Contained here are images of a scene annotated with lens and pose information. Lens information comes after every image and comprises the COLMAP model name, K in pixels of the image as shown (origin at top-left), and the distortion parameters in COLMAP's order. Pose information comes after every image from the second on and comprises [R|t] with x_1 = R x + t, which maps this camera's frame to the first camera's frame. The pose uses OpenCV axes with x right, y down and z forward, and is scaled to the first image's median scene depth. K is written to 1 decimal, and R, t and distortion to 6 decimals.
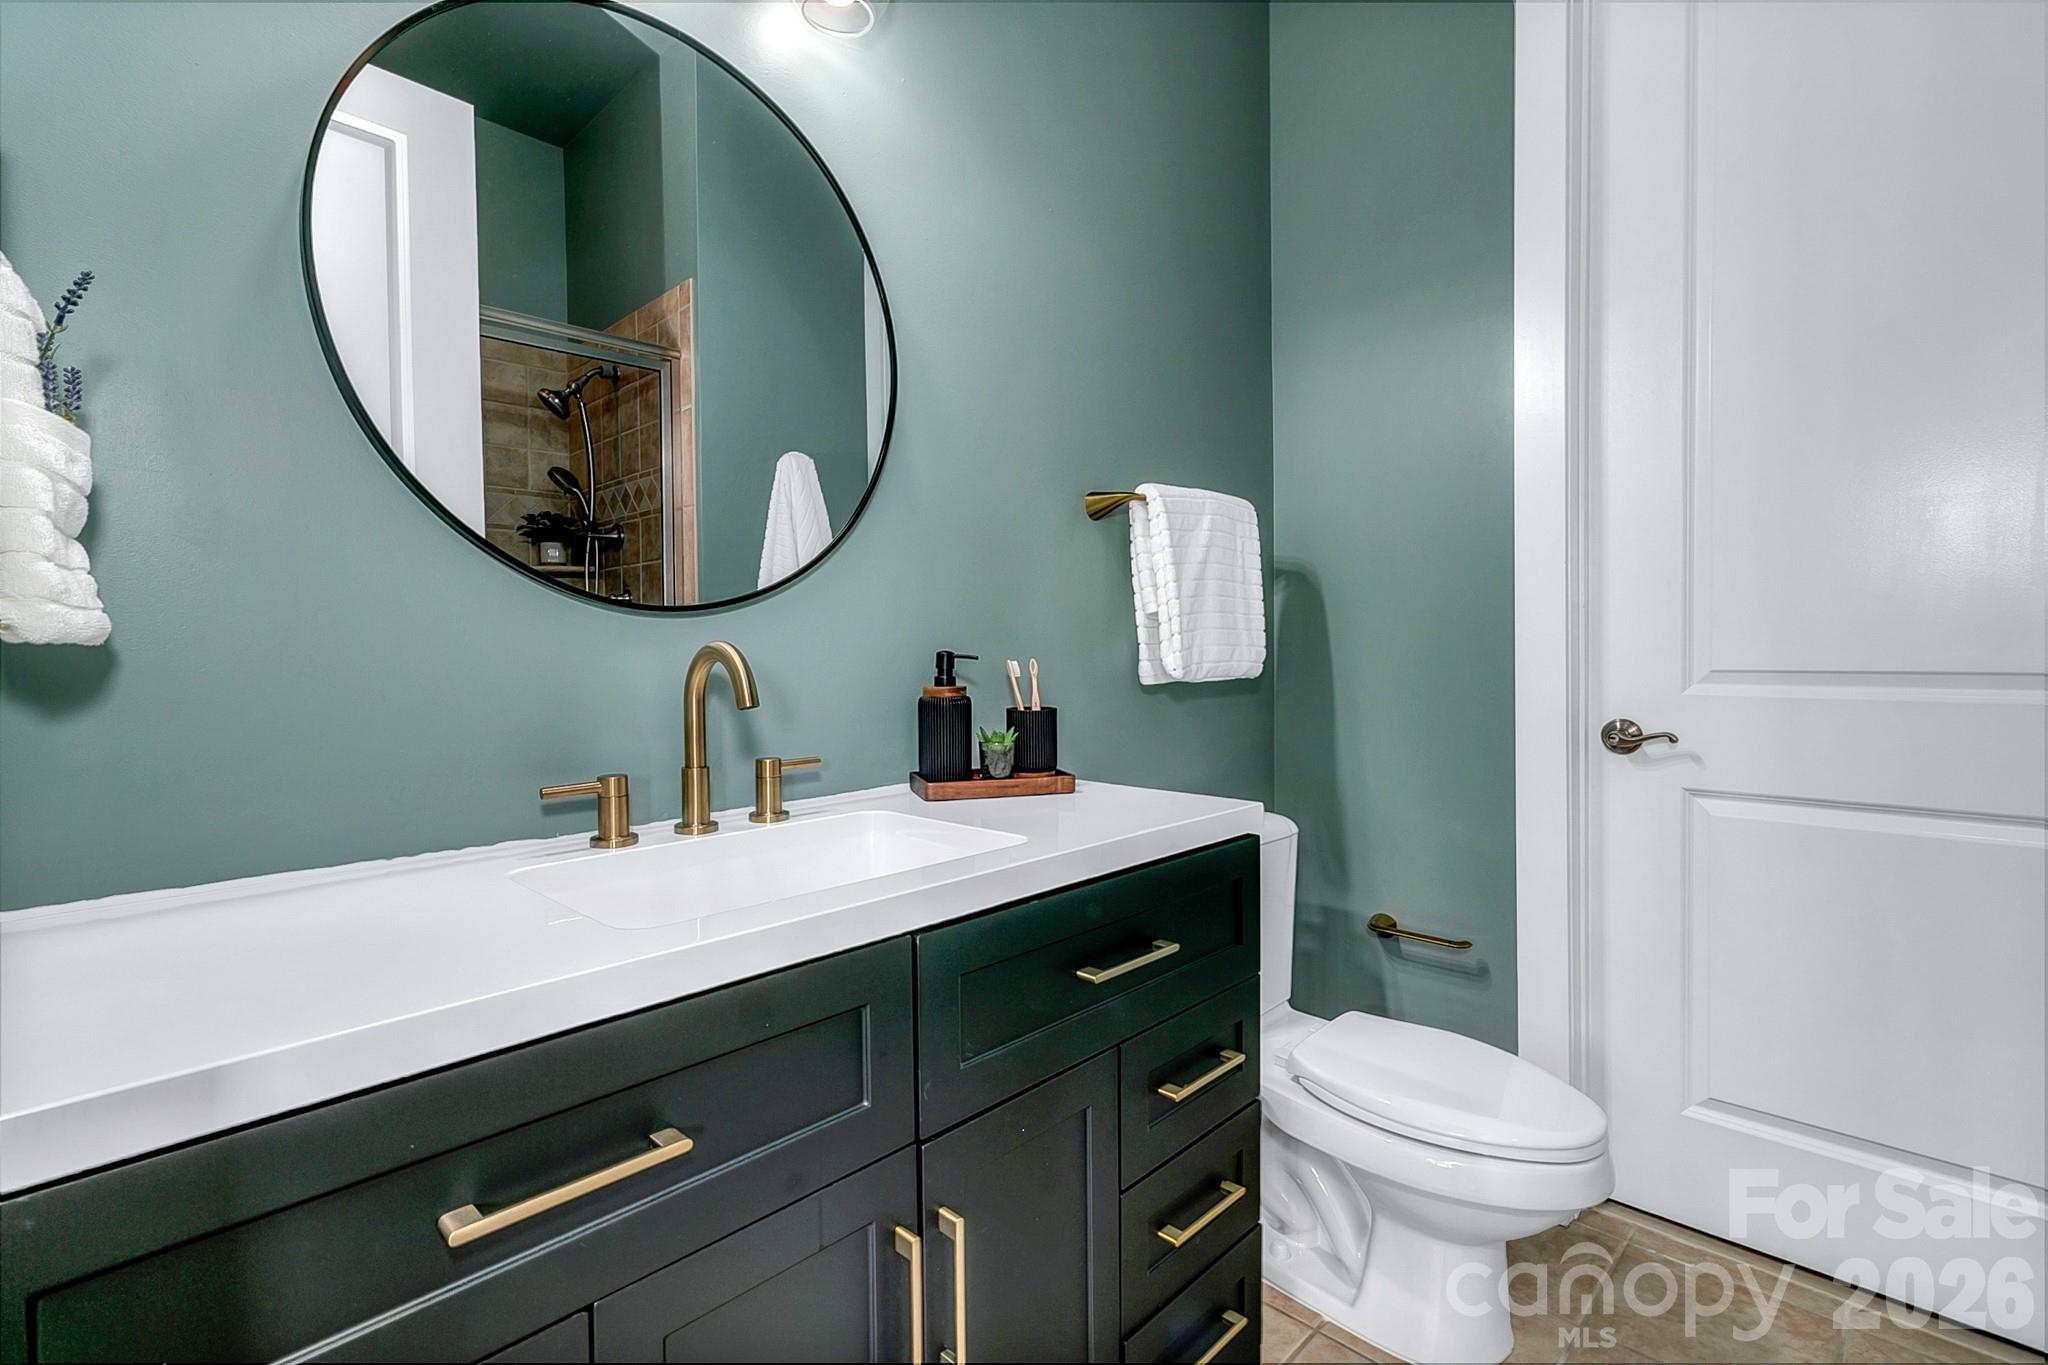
lens RADIAL K [[938.8, 0, 1028.3], [0, 938.8, 669.9], [0, 0, 1]] dist [0.002363, 0.000220]
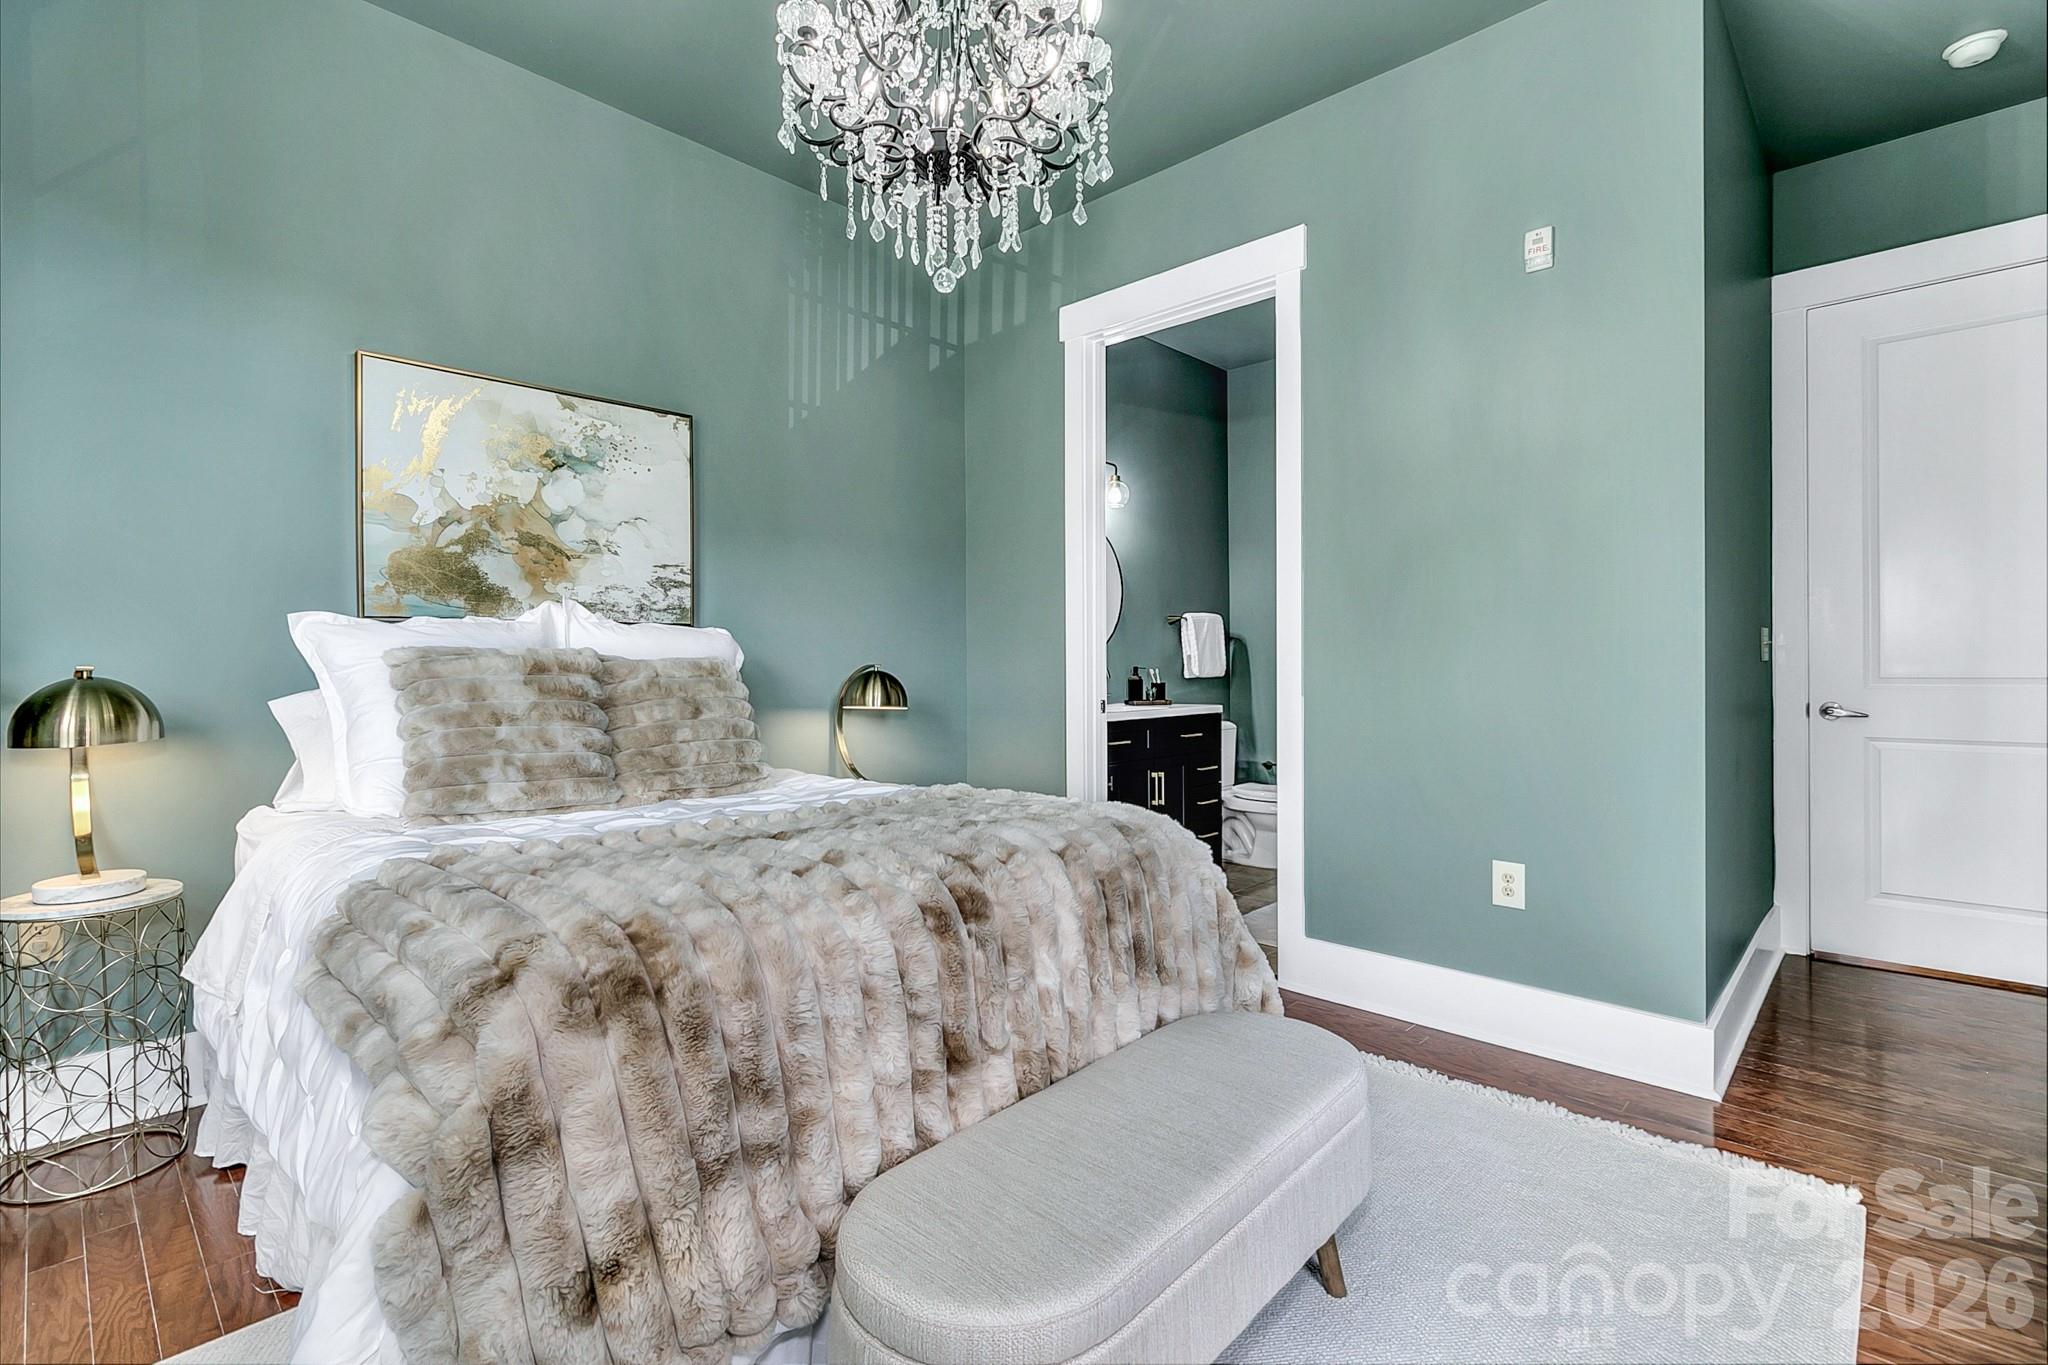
lens RADIAL K [[938.8, 0, 1028.3], [0, 938.8, 669.9], [0, 0, 1]] dist [0.002363, 0.000220]
pose [[0.999836, 0.009597, 0.015367, -0.441242], [-0.009229, 0.999673, -0.023830, 0.065499], [-0.015591, 0.023684, 0.999598, -2.069386]]
